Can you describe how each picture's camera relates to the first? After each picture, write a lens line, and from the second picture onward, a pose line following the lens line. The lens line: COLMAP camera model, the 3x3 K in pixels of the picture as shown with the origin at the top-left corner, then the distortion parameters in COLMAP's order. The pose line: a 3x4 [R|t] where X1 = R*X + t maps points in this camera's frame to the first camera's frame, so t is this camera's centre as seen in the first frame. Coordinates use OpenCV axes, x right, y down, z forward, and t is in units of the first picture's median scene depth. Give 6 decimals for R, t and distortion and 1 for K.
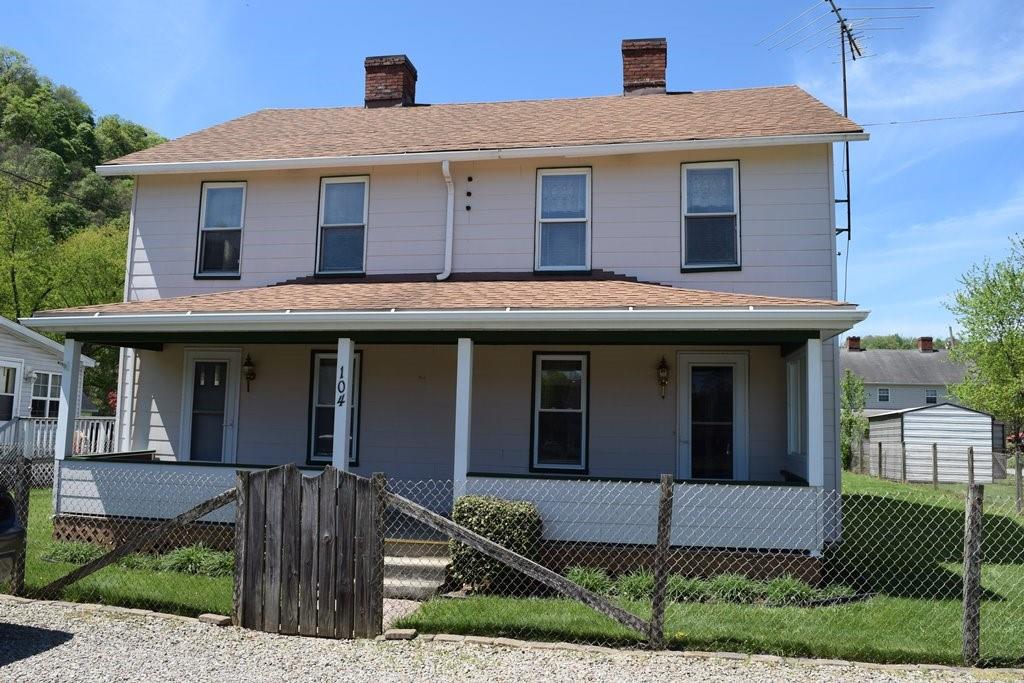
lens RADIAL K [[801.7, 0, 512.0], [0, 801.7, 341.5], [0, 0, 1]] dist [-0.090431, 0.000644]
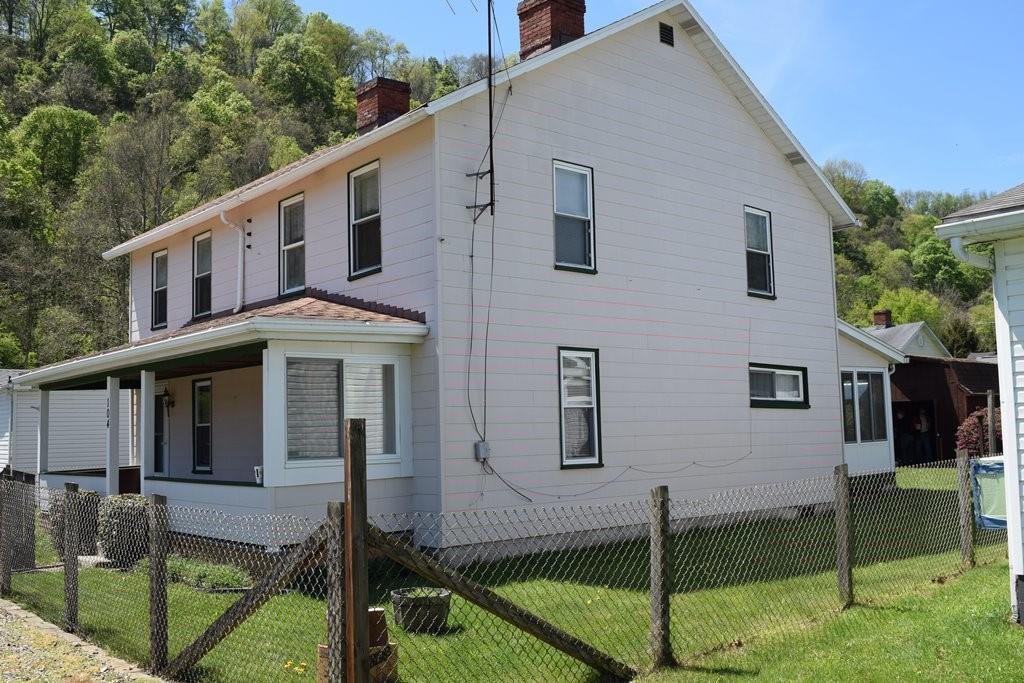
lens RADIAL K [[959.9, 0, 512.0], [0, 959.9, 341.5], [0, 0, 1]] dist [-0.130945, -0.001744]
pose [[0.788898, -0.101066, -0.606157, 1.030094], [0.115493, 0.993191, -0.015287, 0.031017], [0.603574, -0.057947, 0.795198, 0.139605]]
